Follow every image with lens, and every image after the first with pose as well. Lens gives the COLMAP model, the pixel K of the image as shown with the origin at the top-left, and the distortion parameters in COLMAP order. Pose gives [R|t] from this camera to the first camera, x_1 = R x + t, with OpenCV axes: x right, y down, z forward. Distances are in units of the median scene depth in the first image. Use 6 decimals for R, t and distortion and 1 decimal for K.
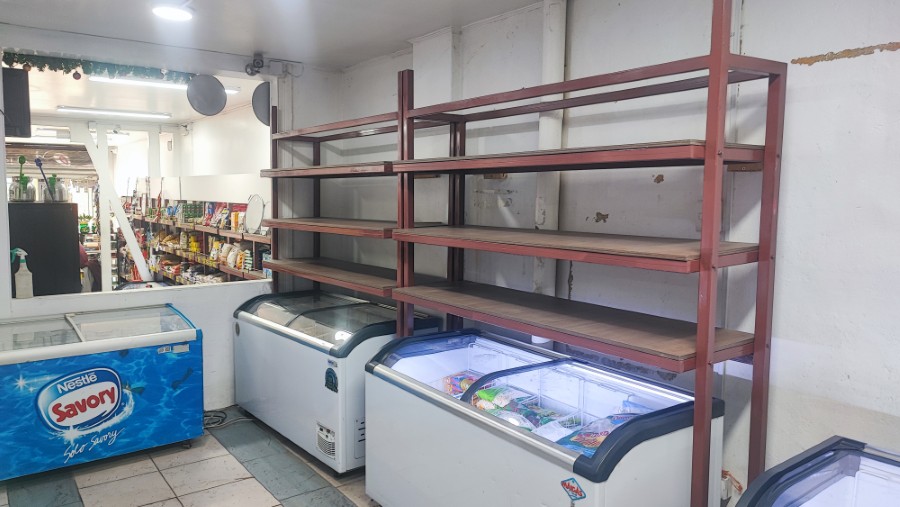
lens RADIAL K [[644.4, 0, 450.6], [0, 644.4, 248.8], [0, 0, 1]] dist [0.021906, -0.021201]
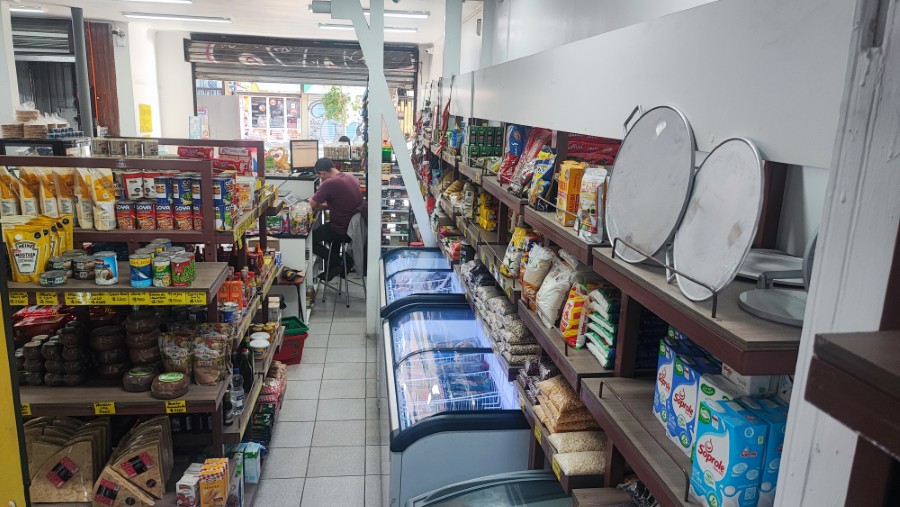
lens RADIAL K [[644.4, 0, 452.6], [0, 644.4, 248.3], [0, 0, 1]] dist [0.021906, -0.021201]
pose [[0.875977, 0.126773, -0.465396, -0.161366], [-0.071071, 0.988236, 0.135422, -0.037175], [0.477089, -0.085550, 0.874681, 0.479460]]
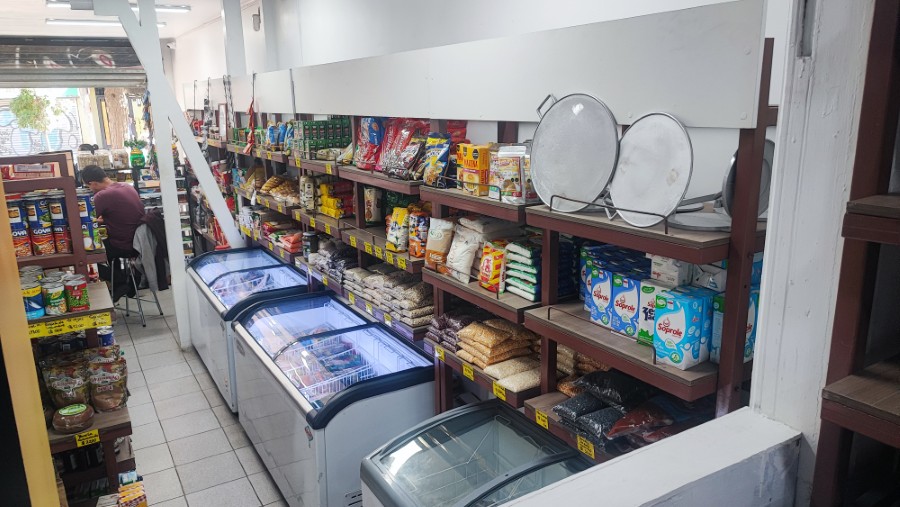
lens RADIAL K [[644.4, 0, 449.3], [0, 644.4, 253.6], [0, 0, 1]] dist [0.021906, -0.021201]
pose [[0.995607, -0.005562, -0.093470, -0.216889], [0.019398, 0.988829, 0.147784, -0.033882], [0.091604, -0.148947, 0.984593, 0.423565]]
